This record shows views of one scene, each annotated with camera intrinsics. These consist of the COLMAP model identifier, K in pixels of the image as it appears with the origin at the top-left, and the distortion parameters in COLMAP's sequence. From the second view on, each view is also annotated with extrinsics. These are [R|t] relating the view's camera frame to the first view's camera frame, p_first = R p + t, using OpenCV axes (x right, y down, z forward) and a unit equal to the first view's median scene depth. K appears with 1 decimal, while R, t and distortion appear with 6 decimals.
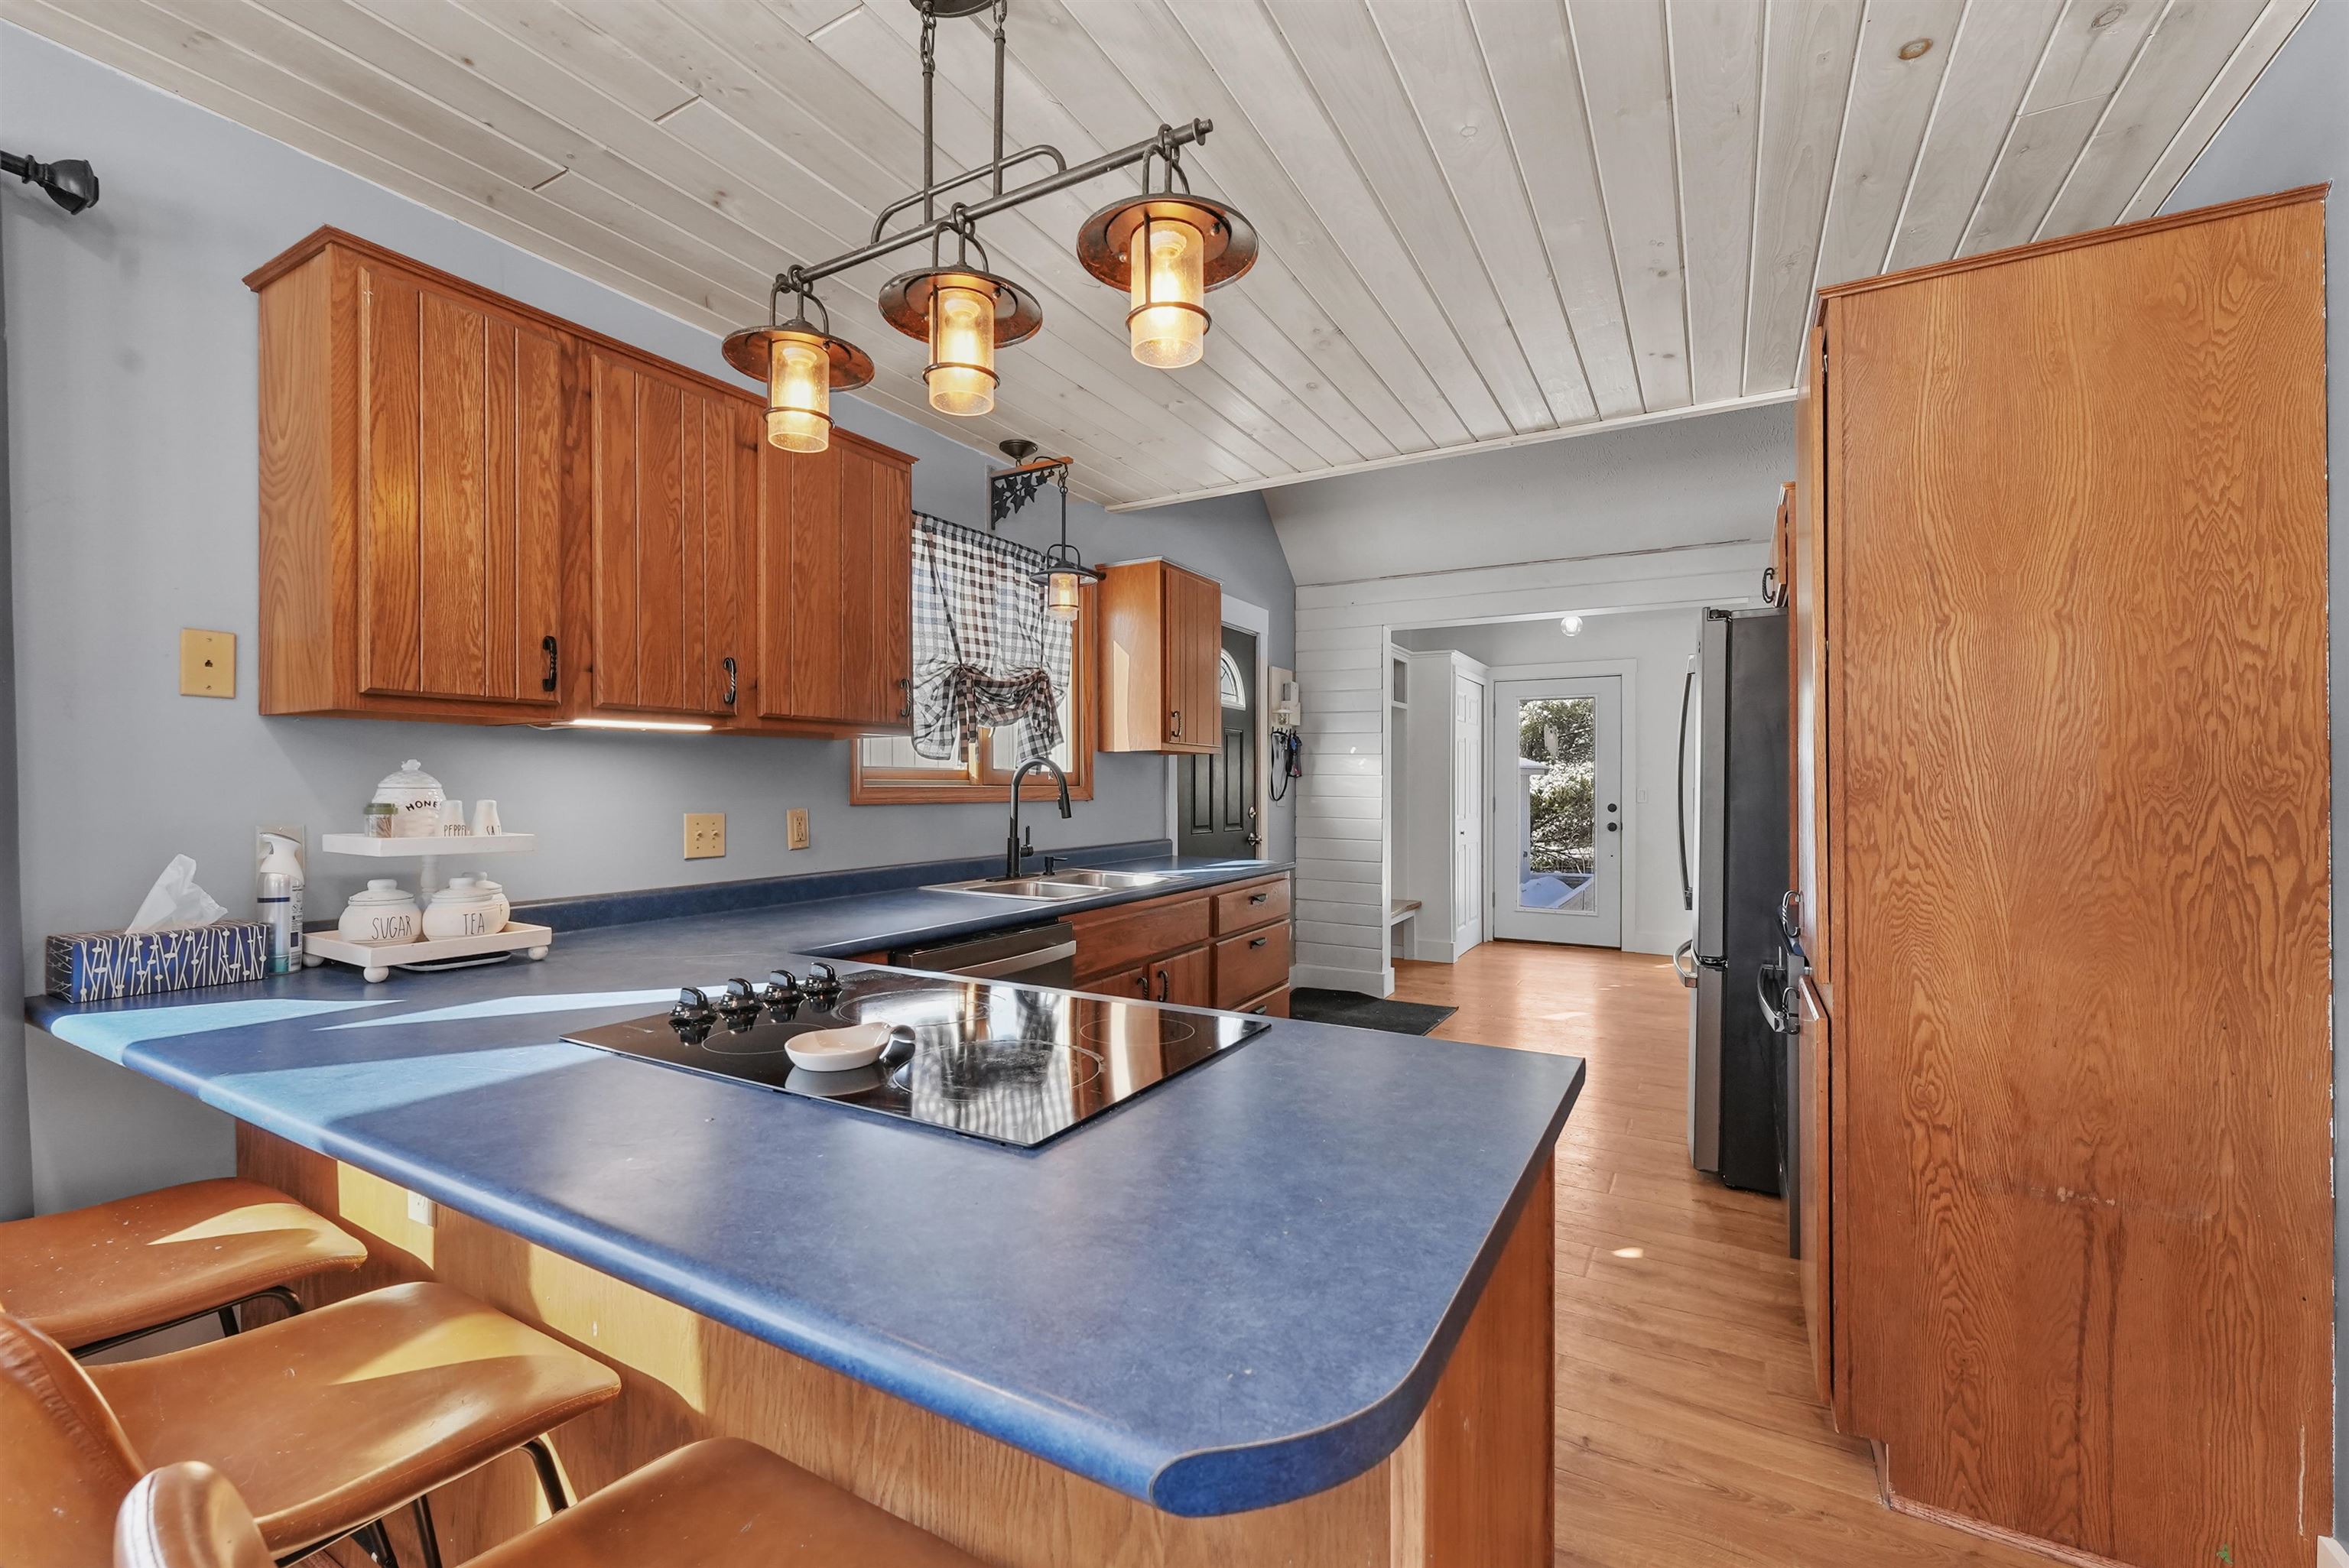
lens RADIAL K [[969.3, 0, 1170.1], [0, 969.3, 780.0], [0, 0, 1]] dist [-0.002586, -0.000160]
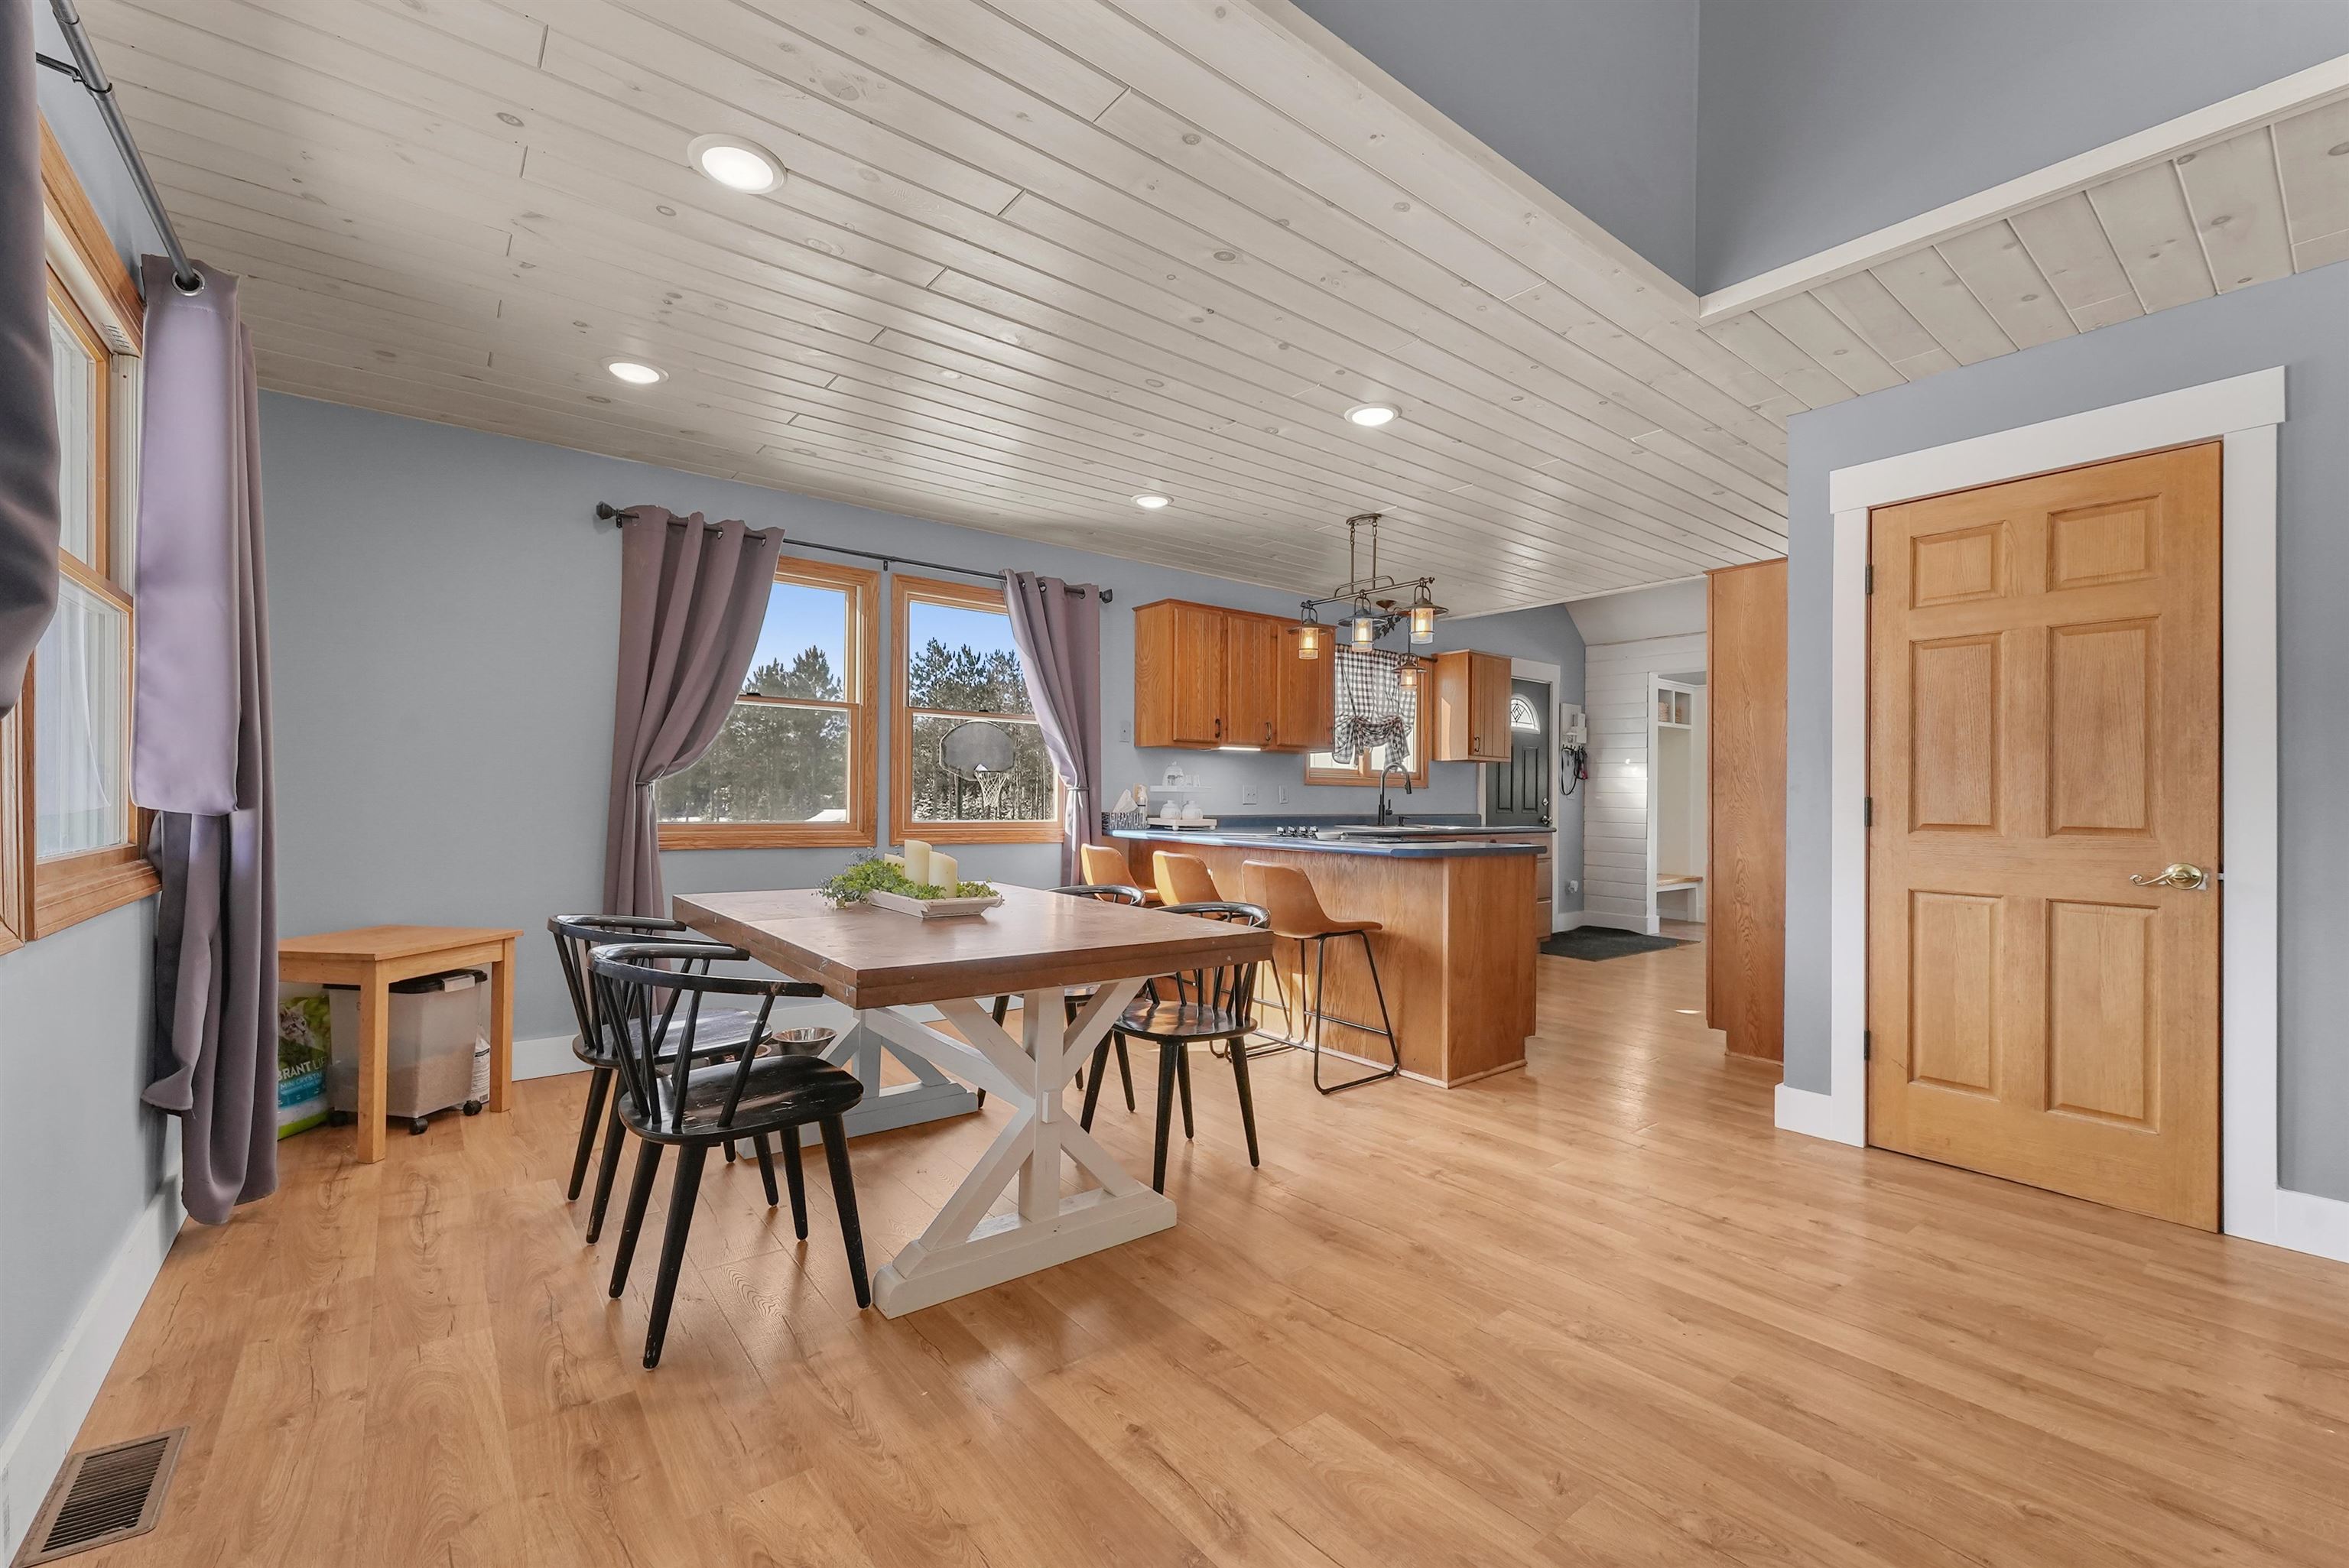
lens RADIAL K [[969.3, 0, 1174.8], [0, 969.3, 795.2], [0, 0, 1]] dist [-0.002586, -0.000160]
pose [[0.928153, 0.008472, -0.372103, 0.168675], [-0.009189, 0.999958, -0.000152, 0.043218], [0.372086, 0.003560, 0.928191, -0.915741]]
